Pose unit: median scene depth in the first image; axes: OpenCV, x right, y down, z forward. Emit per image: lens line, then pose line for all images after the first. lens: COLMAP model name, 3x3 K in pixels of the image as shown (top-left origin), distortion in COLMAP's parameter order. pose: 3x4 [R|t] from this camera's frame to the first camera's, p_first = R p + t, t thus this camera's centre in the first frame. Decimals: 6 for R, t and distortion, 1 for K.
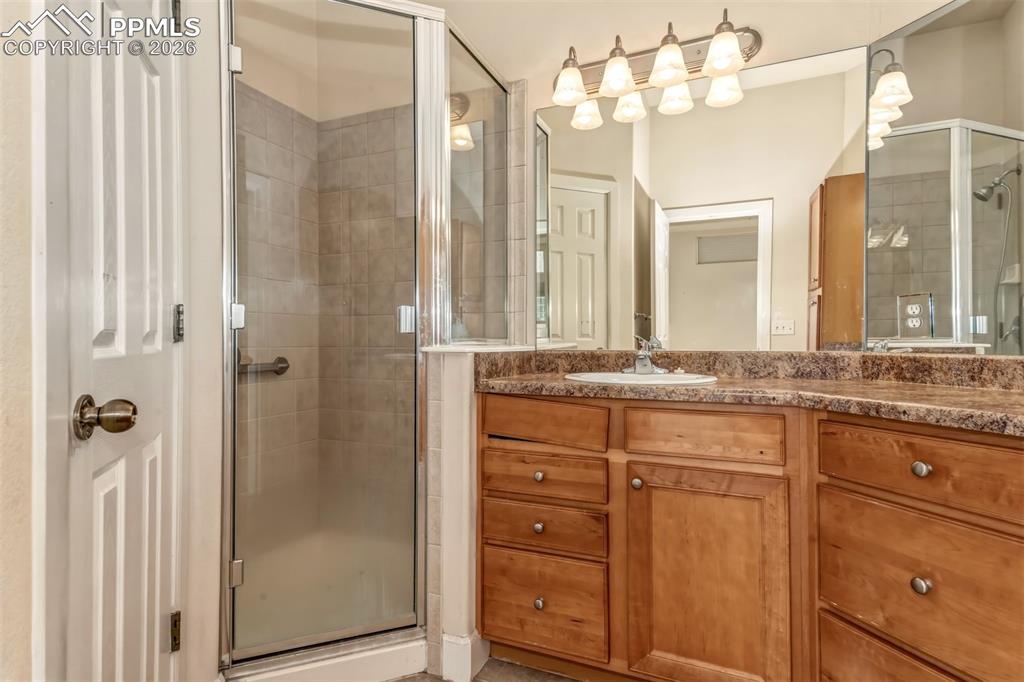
lens RADIAL K [[528.8, 0, 510.3], [0, 528.8, 336.9], [0, 0, 1]] dist [0.052117, -0.024829]
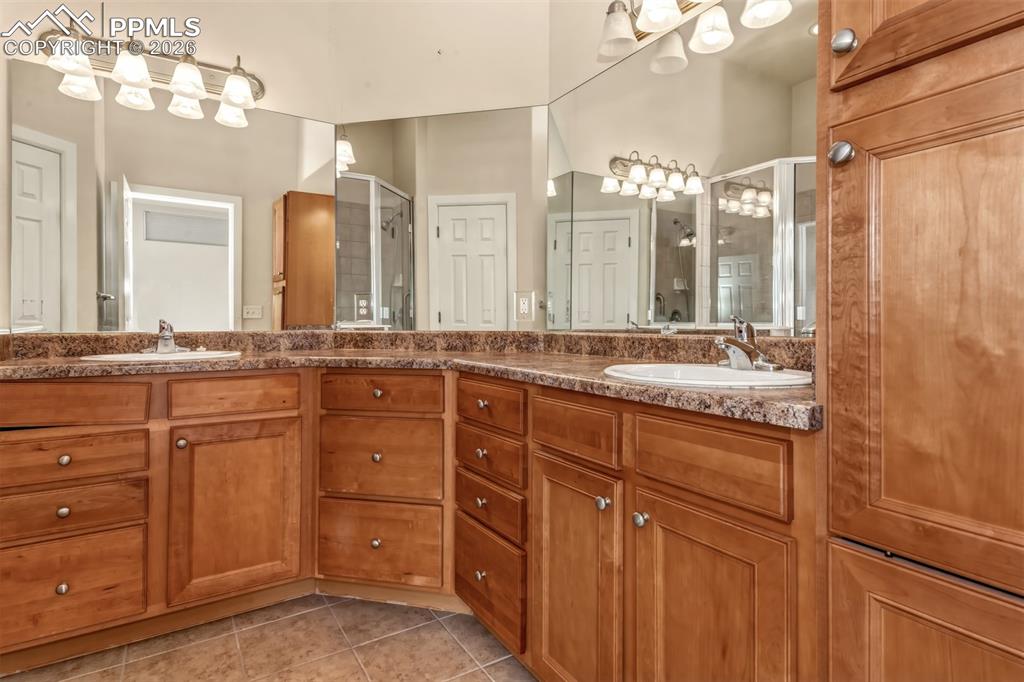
lens RADIAL K [[528.8, 0, 510.3], [0, 528.8, 336.9], [0, 0, 1]] dist [0.052117, -0.024829]
pose [[0.562907, -0.021634, 0.826237, -0.320568], [-0.004216, 0.999569, 0.029045, 0.001669], [-0.826510, -0.019833, 0.562573, -0.255386]]
